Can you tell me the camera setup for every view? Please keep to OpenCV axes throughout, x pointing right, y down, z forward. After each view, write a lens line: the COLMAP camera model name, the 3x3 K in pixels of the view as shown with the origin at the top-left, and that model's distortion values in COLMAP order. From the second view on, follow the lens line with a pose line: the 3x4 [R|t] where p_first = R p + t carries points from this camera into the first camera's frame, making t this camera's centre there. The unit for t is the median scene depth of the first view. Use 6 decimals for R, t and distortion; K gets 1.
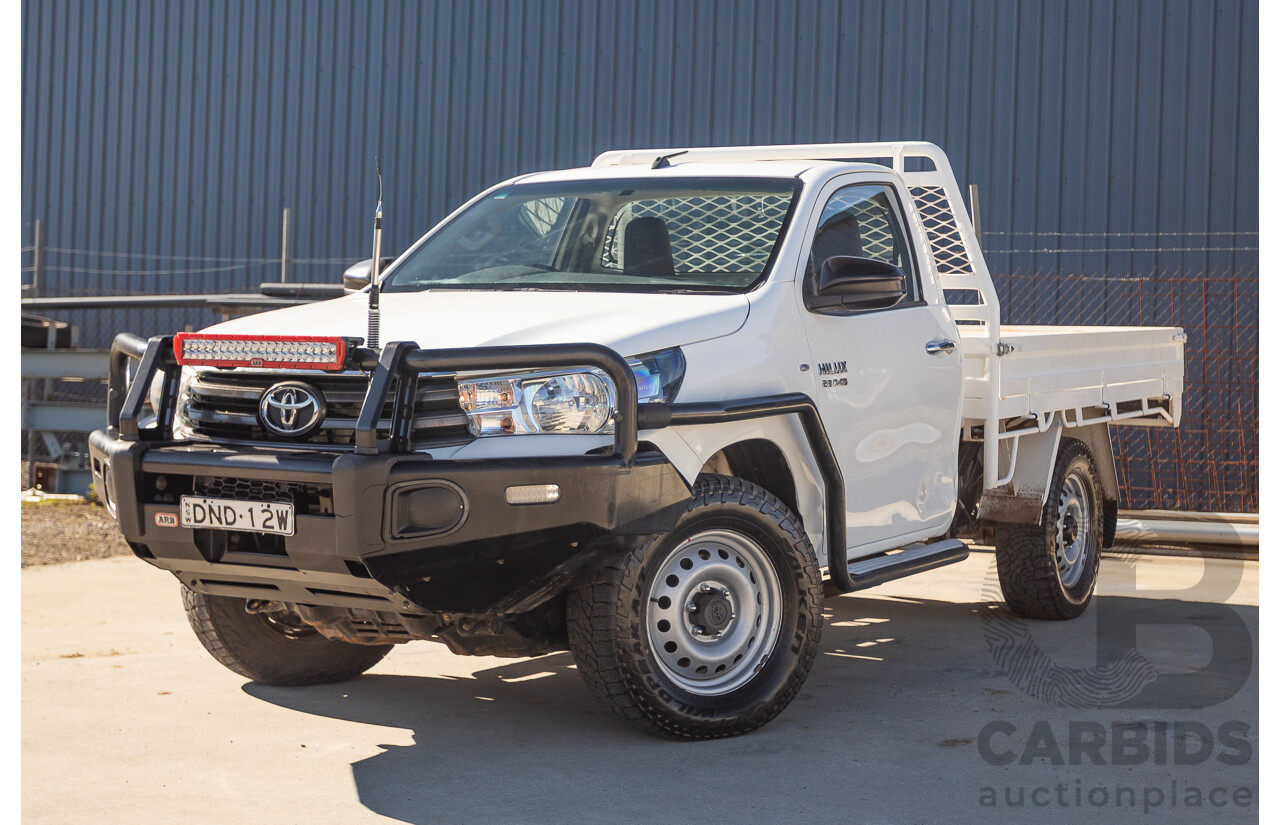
lens RADIAL K [[2149.2, 0, 640.0], [0, 2149.2, 412.5], [0, 0, 1]] dist [-0.044353, 0.042958]
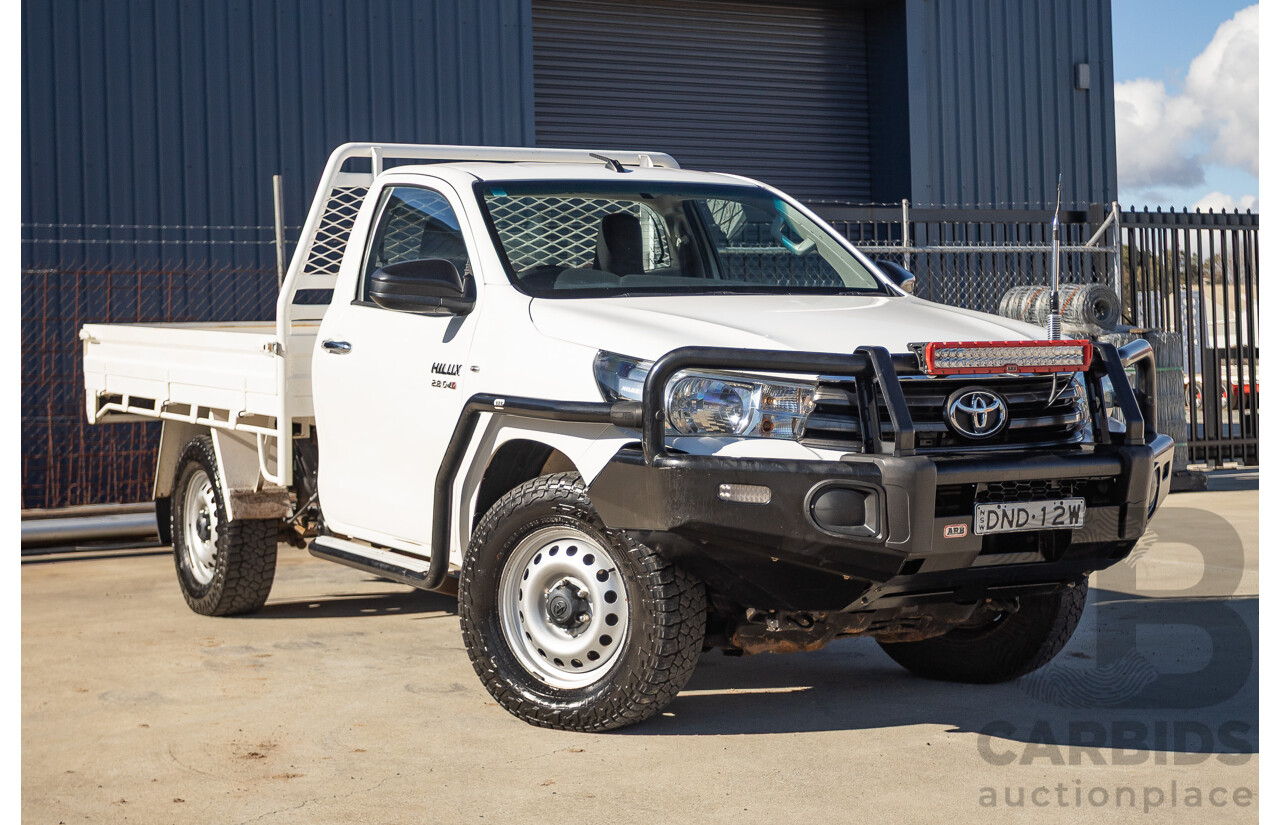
lens RADIAL K [[2214.7, 0, 640.0], [0, 2214.7, 412.5], [0, 0, 1]] dist [-0.043987, -0.082286]
pose [[0.514766, -0.057103, 0.855427, -1.168757], [0.051169, 0.998047, 0.035832, -0.048759], [-0.855802, 0.025326, 0.516682, 0.596140]]
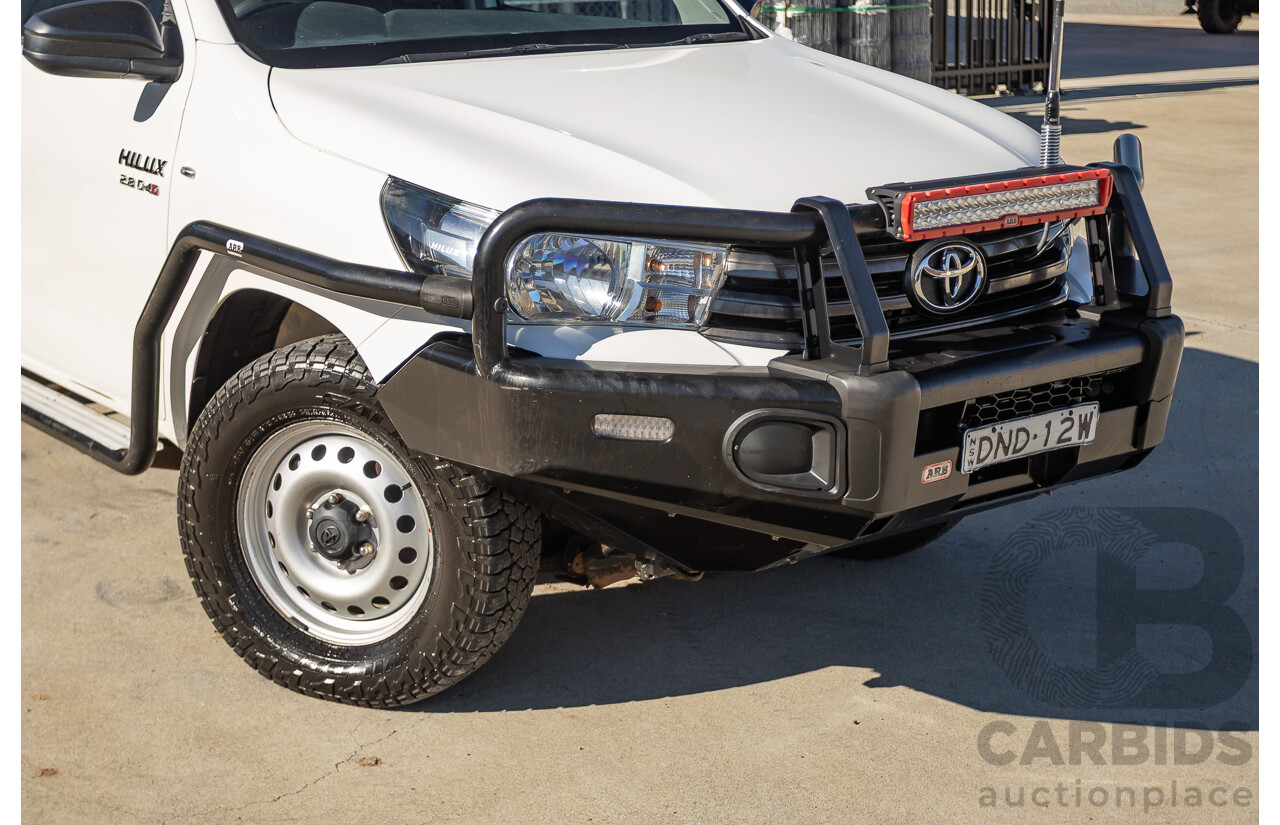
lens RADIAL K [[2149.2, 0, 640.0], [0, 2149.2, 412.5], [0, 0, 1]] dist [-0.044353, 0.042958]
pose [[0.364880, -0.244027, 0.898506, -0.859853], [0.033646, 0.967867, 0.249201, -0.140123], [-0.930446, -0.060697, 0.361366, 0.844858]]
